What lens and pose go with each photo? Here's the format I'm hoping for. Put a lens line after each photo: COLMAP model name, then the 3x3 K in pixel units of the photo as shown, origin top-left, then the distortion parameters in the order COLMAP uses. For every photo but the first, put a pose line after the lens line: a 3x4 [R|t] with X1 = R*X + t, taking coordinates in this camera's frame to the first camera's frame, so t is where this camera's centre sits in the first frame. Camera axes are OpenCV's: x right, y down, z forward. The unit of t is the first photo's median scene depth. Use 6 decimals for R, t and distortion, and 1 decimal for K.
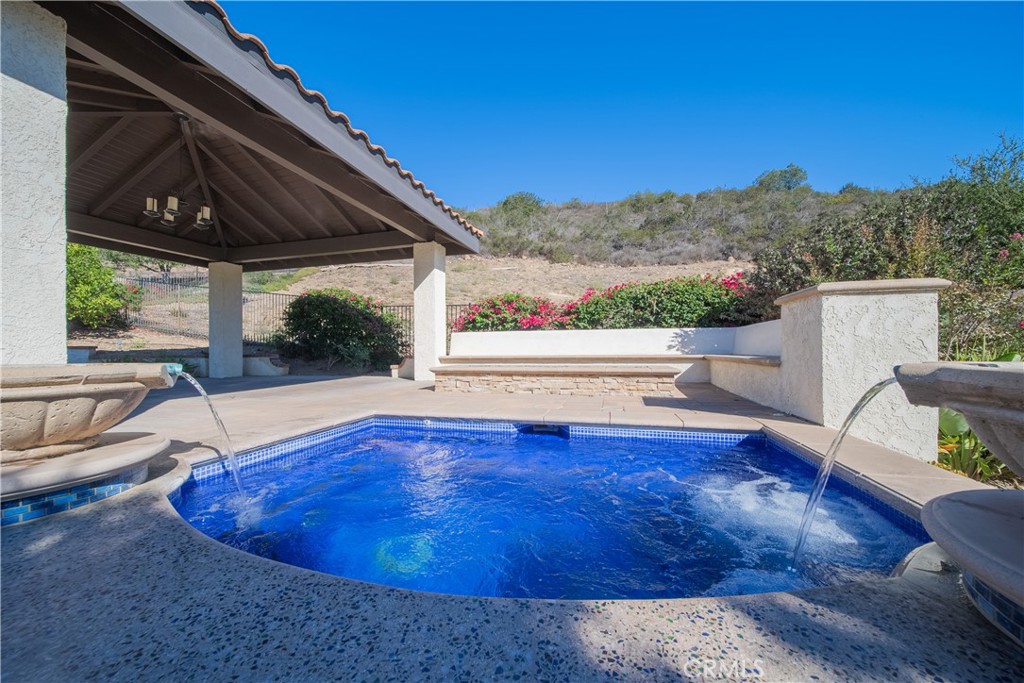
lens RADIAL K [[364.0, 0, 517.6], [0, 364.0, 347.7], [0, 0, 1]] dist [-0.001945, -0.000354]
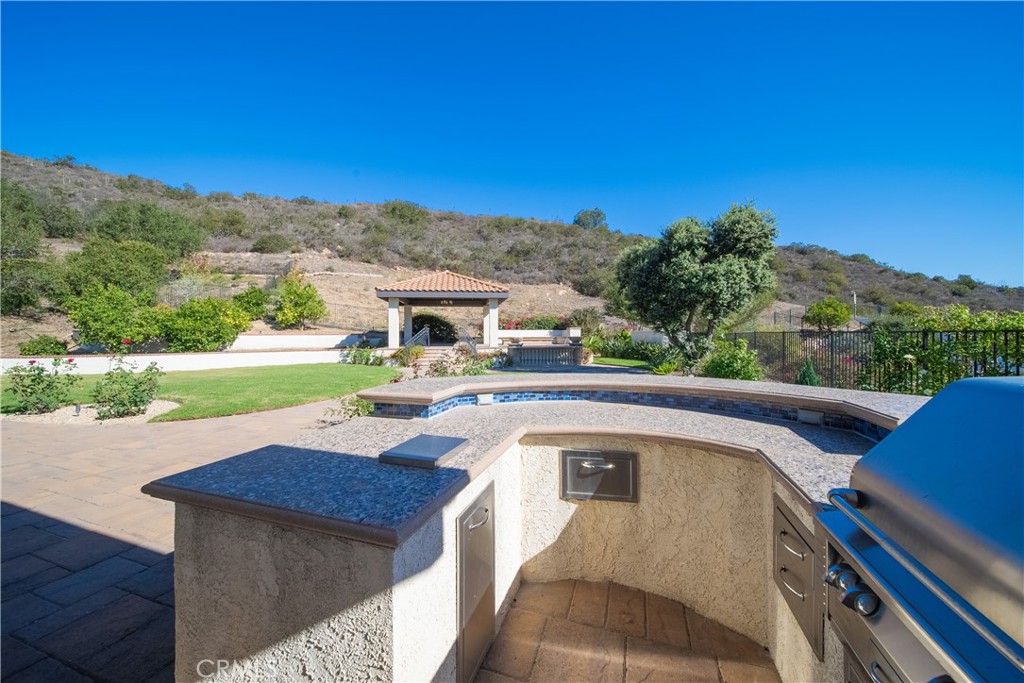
lens RADIAL K [[364.0, 0, 517.6], [0, 364.0, 347.7], [0, 0, 1]] dist [-0.001945, -0.000354]
pose [[0.914789, -0.012426, 0.403742, -0.297744], [-0.005242, 0.999077, 0.042624, -0.006043], [-0.403899, -0.041109, 0.913880, -0.501387]]
